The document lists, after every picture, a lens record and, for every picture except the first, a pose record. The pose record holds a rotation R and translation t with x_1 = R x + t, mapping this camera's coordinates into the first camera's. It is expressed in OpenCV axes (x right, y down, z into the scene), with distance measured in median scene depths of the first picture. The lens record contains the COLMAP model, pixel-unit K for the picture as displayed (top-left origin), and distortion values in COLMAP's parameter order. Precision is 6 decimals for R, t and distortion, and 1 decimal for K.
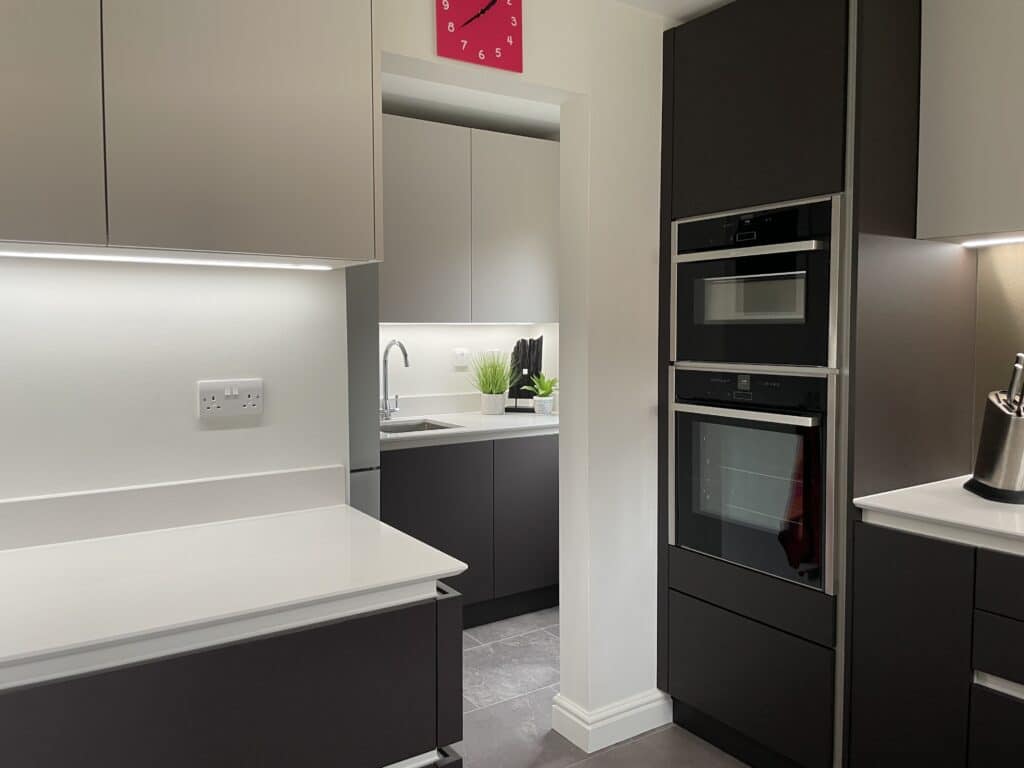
lens RADIAL K [[780.9, 0, 511.7], [0, 780.9, 380.0], [0, 0, 1]] dist [0.078261, -0.107469]
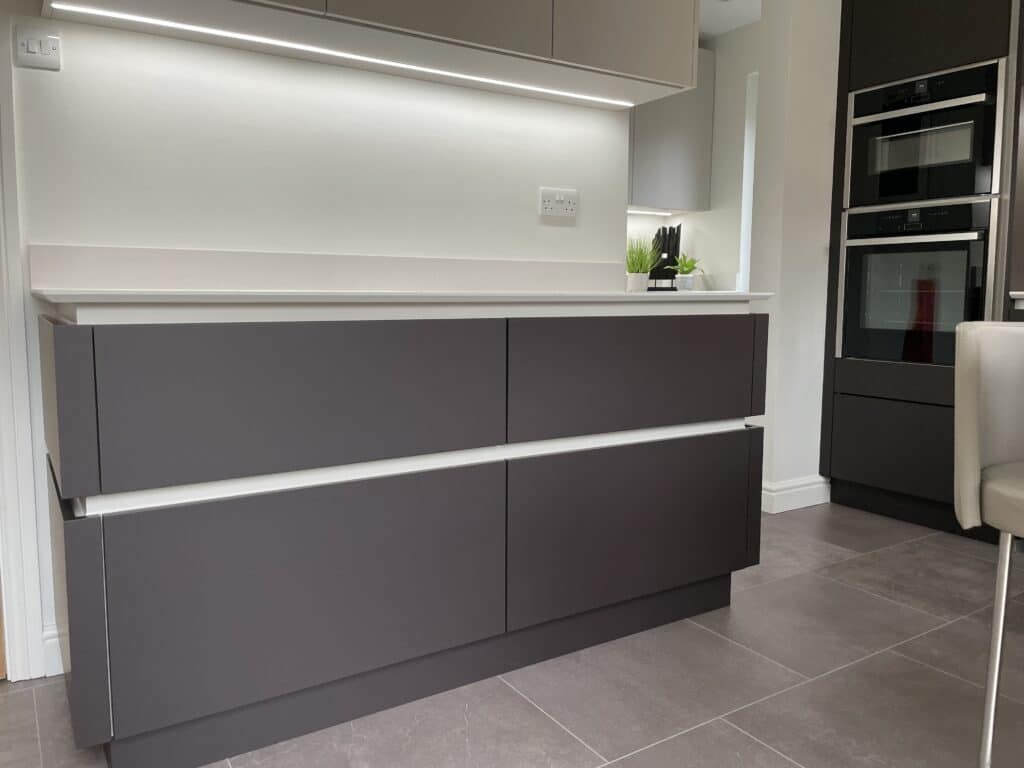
lens RADIAL K [[780.9, 0, 517.4], [0, 780.9, 382.1], [0, 0, 1]] dist [0.078261, -0.107469]
pose [[0.999869, 0.007178, -0.014528, -0.204806], [-0.006443, 0.998729, 0.049985, 0.133985], [0.014868, -0.049885, 0.998644, -0.187436]]
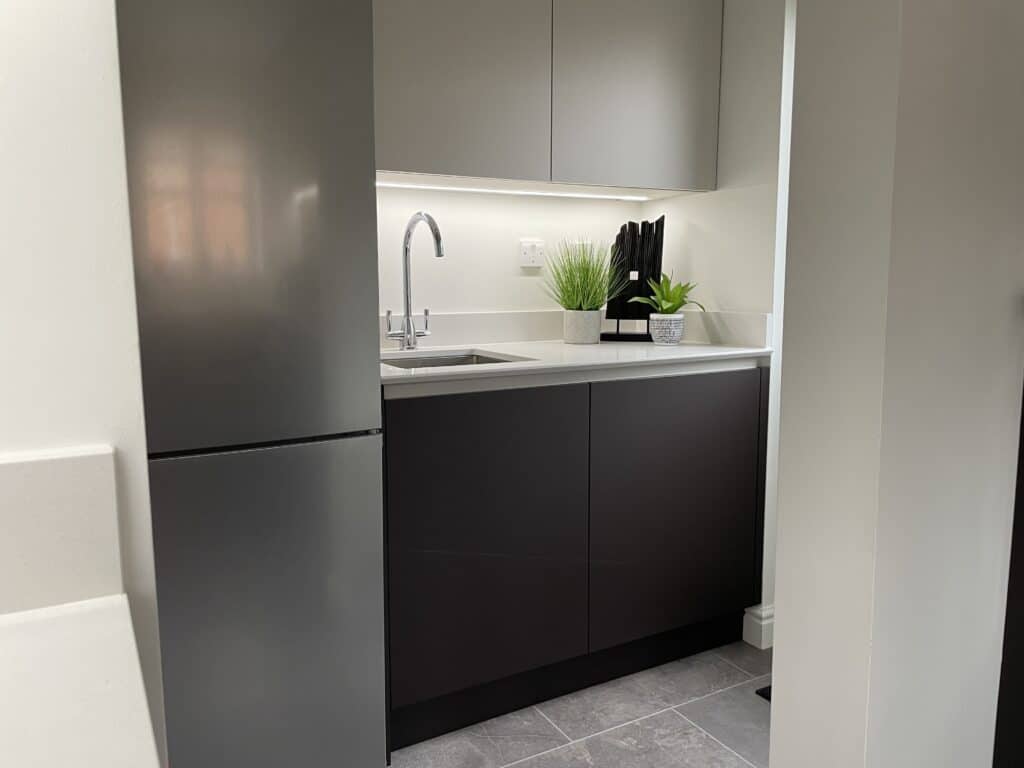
lens RADIAL K [[780.9, 0, 511.5], [0, 780.9, 389.7], [0, 0, 1]] dist [0.078261, -0.107469]
pose [[0.996644, 0.007100, -0.081553, -0.032143], [-0.001076, 0.997281, 0.073682, 0.038431], [0.081855, -0.073347, 0.993942, 0.412681]]
